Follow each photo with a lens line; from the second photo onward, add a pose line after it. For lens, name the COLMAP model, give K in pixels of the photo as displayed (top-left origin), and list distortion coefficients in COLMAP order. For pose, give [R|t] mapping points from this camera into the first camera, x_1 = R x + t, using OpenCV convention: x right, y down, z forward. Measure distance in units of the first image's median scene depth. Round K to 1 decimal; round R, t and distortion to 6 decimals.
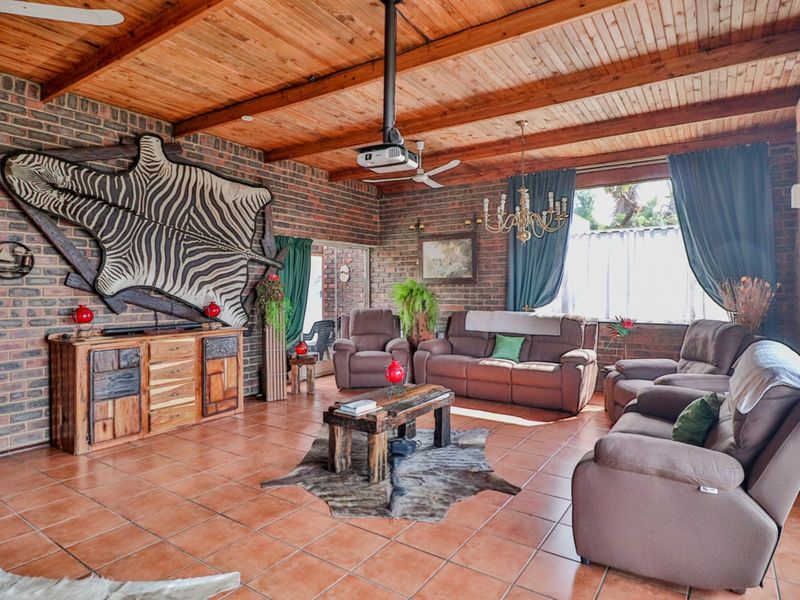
lens RADIAL K [[467.2, 0, 427.1], [0, 467.2, 291.1], [0, 0, 1]] dist [-0.004765, -0.004338]
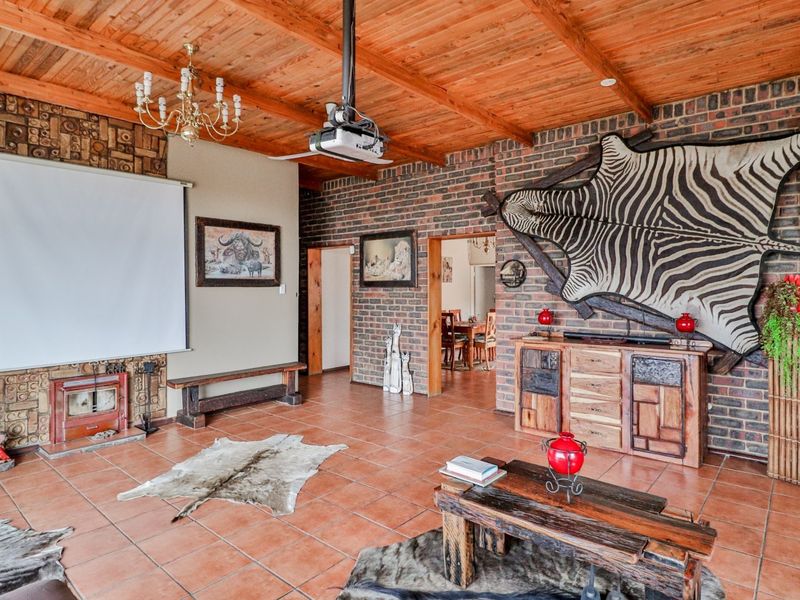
lens RADIAL K [[467.2, 0, 402.2], [0, 467.2, 286.5], [0, 0, 1]] dist [-0.004765, -0.004338]
pose [[-0.140693, -0.007315, -0.990026, 0.406770], [-0.006694, 0.999957, -0.006437, -0.014179], [0.990031, 0.005721, -0.140736, 0.702004]]
